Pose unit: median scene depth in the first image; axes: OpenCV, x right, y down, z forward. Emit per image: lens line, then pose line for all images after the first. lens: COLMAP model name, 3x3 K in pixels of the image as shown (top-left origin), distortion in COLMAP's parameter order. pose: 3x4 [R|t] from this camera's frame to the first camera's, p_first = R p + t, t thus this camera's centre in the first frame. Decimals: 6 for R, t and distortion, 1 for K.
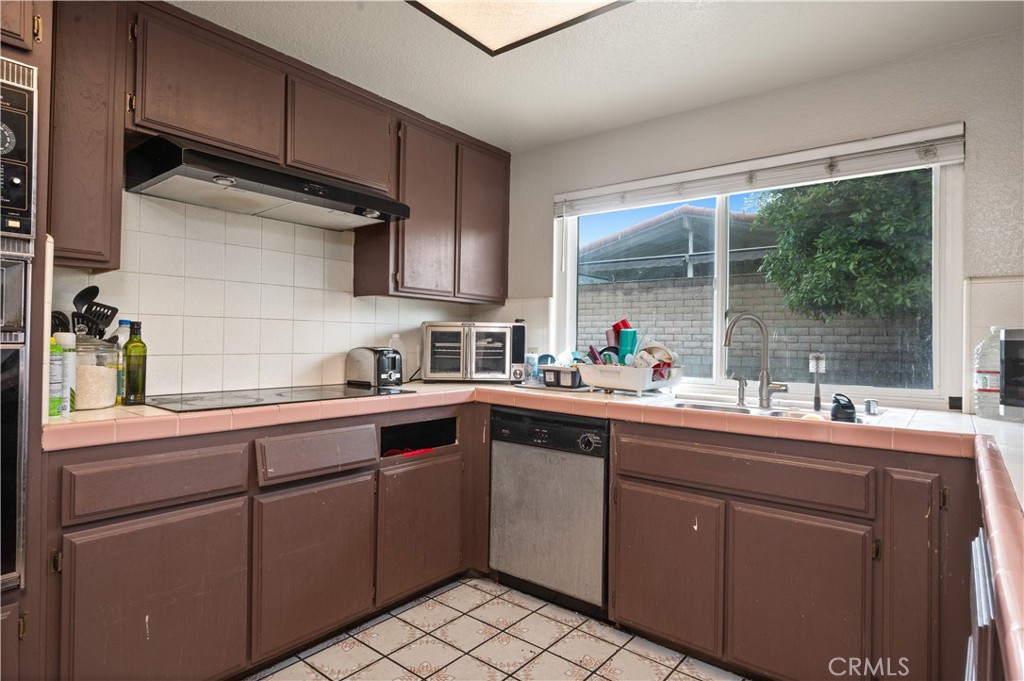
lens RADIAL K [[554.0, 0, 506.5], [0, 554.0, 321.6], [0, 0, 1]] dist [-0.003125, -0.002406]
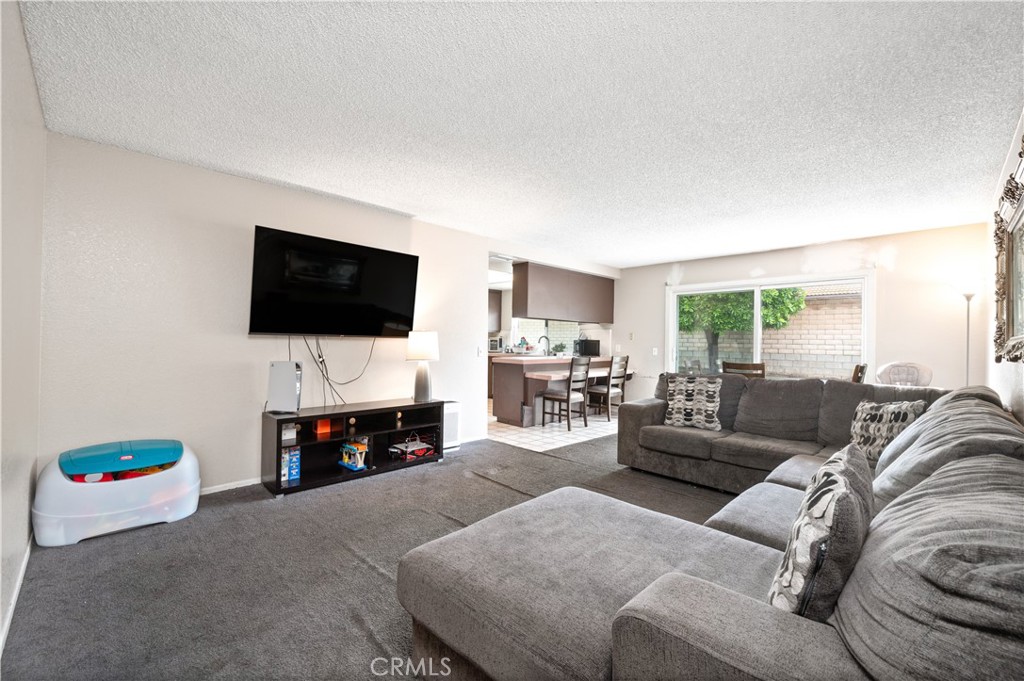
lens RADIAL K [[434.8, 0, 521.5], [0, 434.8, 339.3], [0, 0, 1]] dist [0.002990, 0.000133]
pose [[0.996360, 0.002917, -0.085190, 0.686055], [-0.000442, 0.999578, 0.029058, -0.121382], [0.085238, -0.028914, 0.995941, -3.331887]]
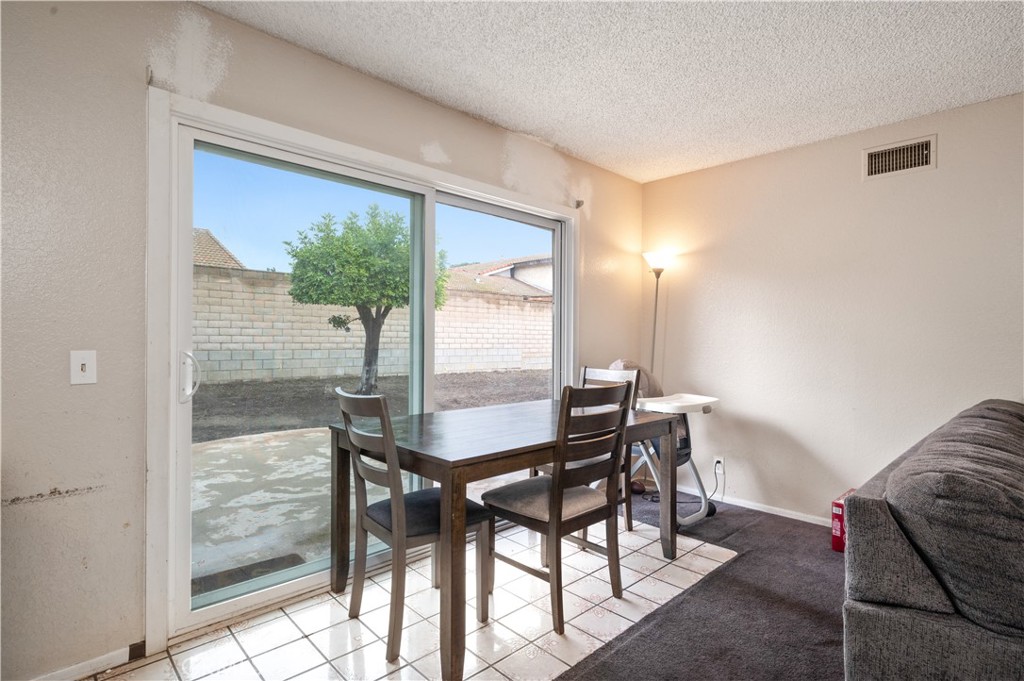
lens RADIAL K [[522.7, 0, 538.0], [0, 522.7, 335.3], [0, 0, 1]] dist [-0.002803, 0.002256]
pose [[0.097501, 0.000624, 0.995235, 0.635562], [-0.040450, 0.999176, 0.003336, 0.001184], [-0.994413, -0.040582, 0.097446, -0.343992]]
